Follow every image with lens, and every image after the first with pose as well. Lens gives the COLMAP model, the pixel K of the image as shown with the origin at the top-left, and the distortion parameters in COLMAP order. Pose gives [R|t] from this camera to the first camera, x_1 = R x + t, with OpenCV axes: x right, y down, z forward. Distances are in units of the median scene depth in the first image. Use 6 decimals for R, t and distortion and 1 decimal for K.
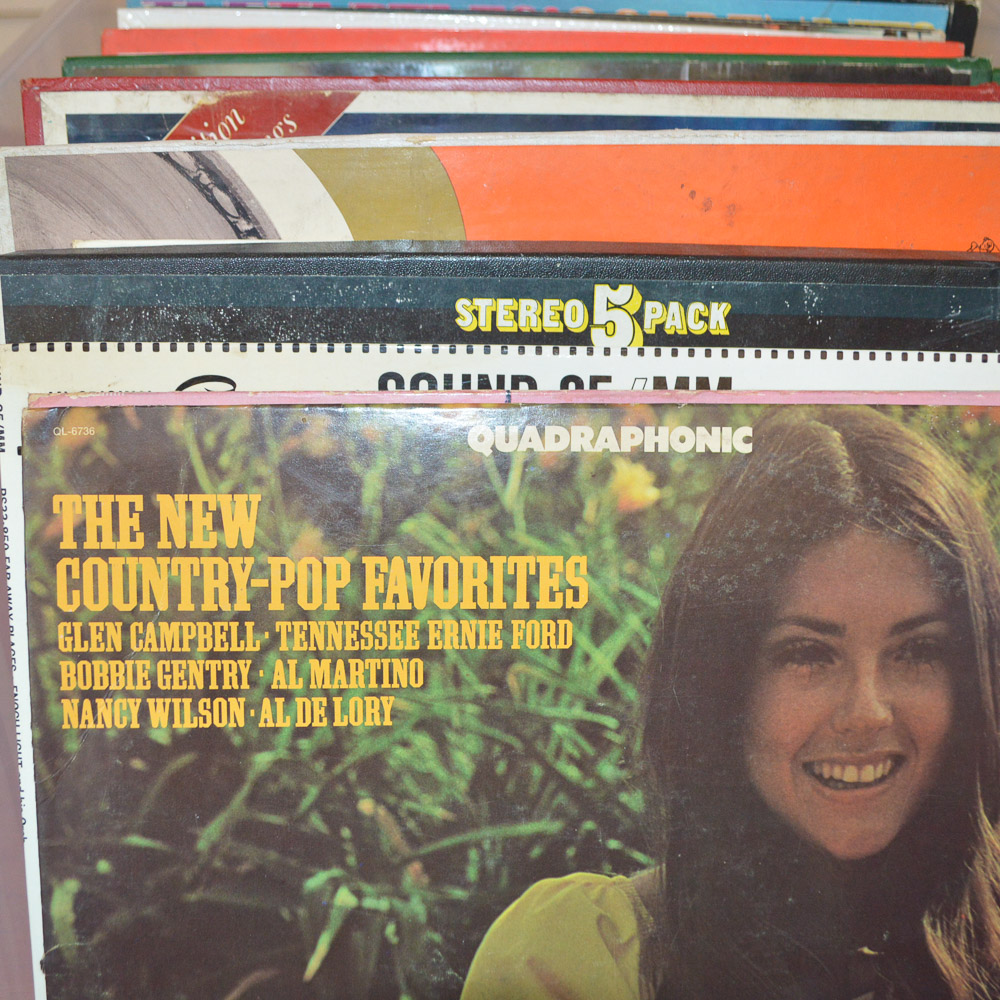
lens RADIAL K [[1153.2, 0, 489.0], [0, 1153.2, 522.9], [0, 0, 1]] dist [-0.113129, 0.020623]
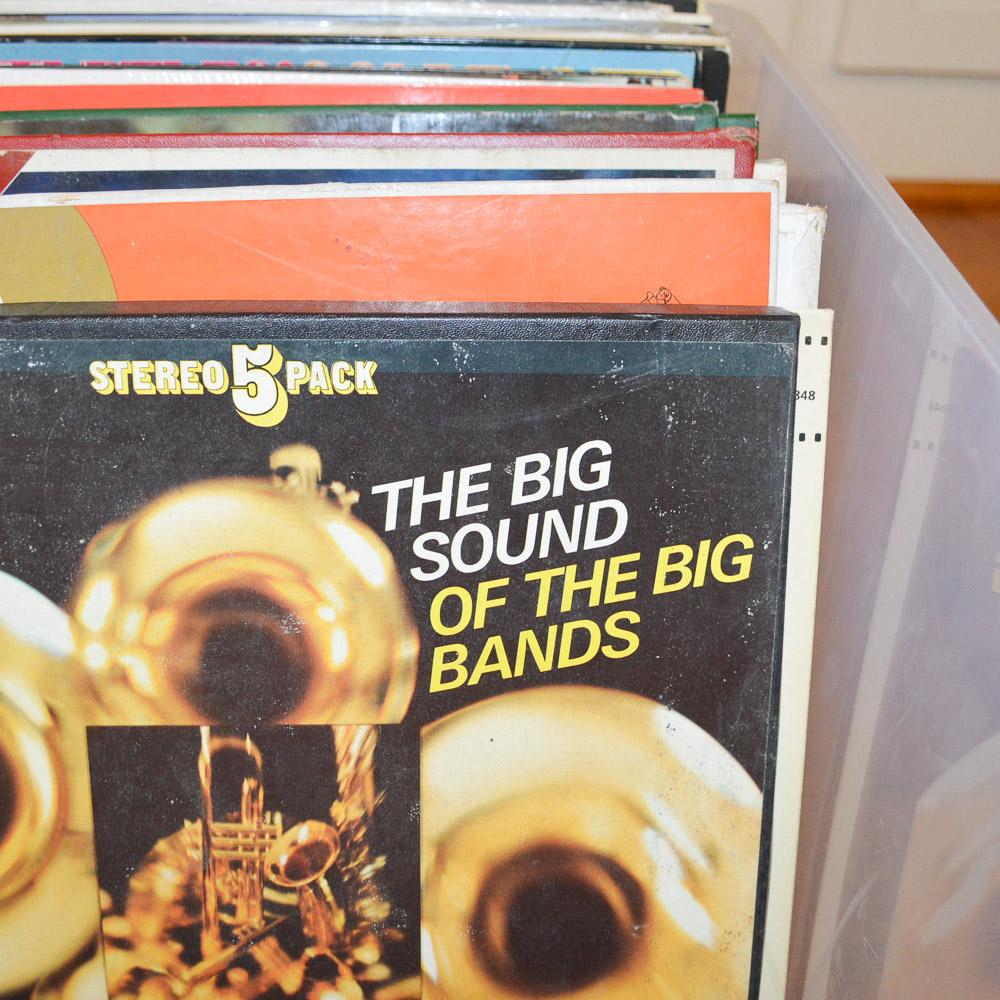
lens RADIAL K [[1153.2, 0, 489.0], [0, 1153.2, 522.9], [0, 0, 1]] dist [-0.113129, 0.020623]
pose [[0.999526, -0.008159, 0.029696, 0.275566], [0.009419, 0.999051, -0.042524, -0.014851], [-0.029321, 0.042783, 0.998654, 0.037521]]
